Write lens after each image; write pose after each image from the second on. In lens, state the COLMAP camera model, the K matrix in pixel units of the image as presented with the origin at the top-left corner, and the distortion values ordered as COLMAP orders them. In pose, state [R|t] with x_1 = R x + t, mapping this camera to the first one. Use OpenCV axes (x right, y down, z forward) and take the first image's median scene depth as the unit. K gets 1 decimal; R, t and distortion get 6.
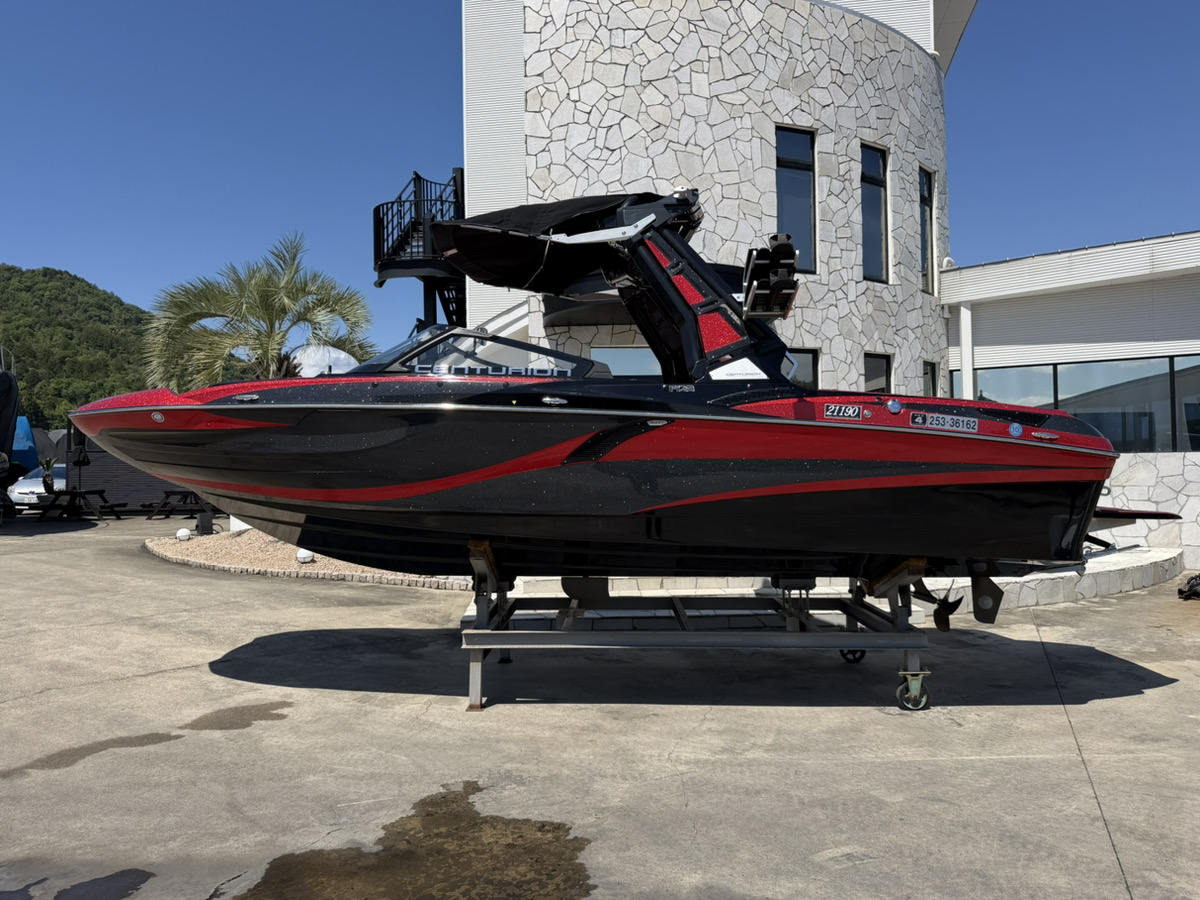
lens RADIAL K [[837.6, 0, 592.9], [0, 837.6, 446.4], [0, 0, 1]] dist [0.097456, -0.164820]
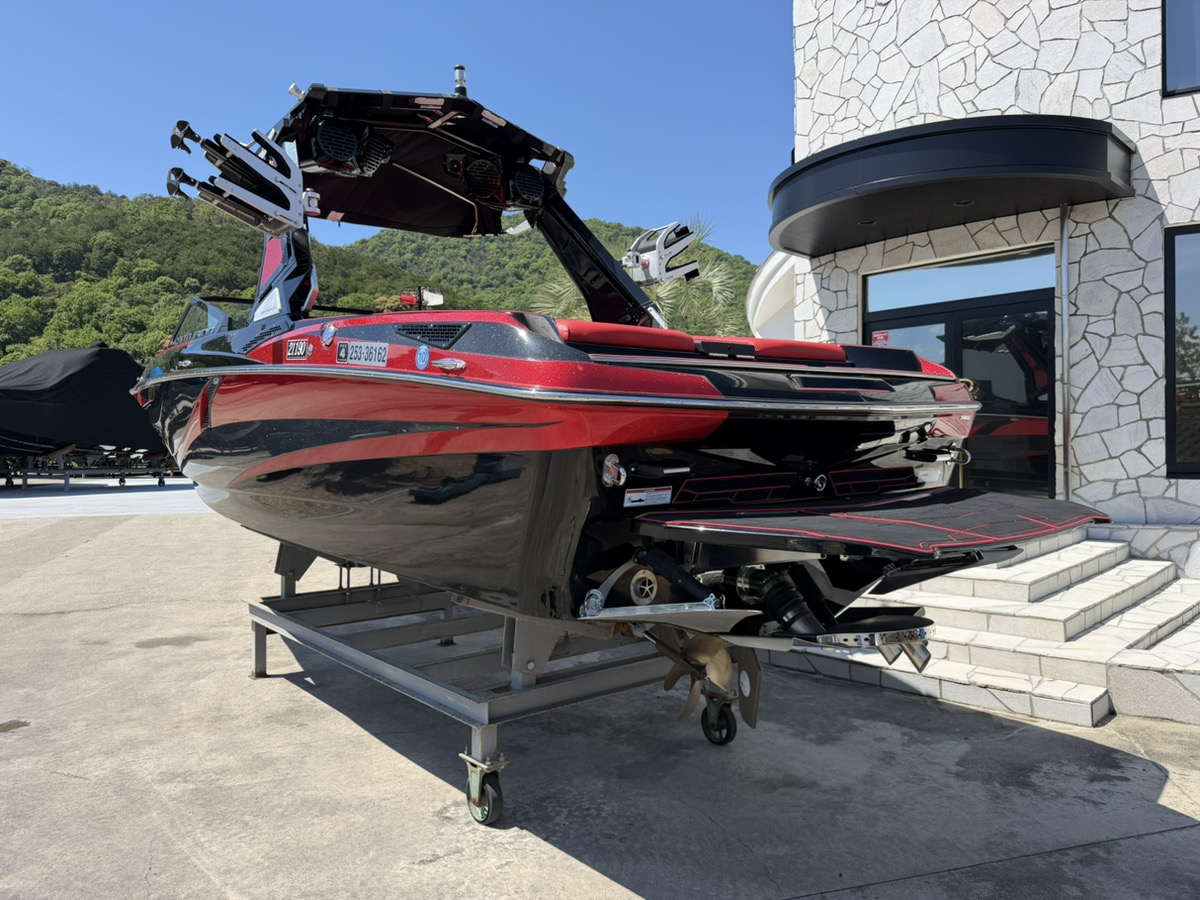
lens RADIAL K [[837.6, 0, 592.9], [0, 837.6, 446.4], [0, 0, 1]] dist [0.097456, -0.164820]
pose [[0.652640, 0.001900, -0.757666, 0.902133], [0.025040, 0.999396, 0.024076, 0.025142], [0.757254, -0.034685, 0.652199, 0.671792]]
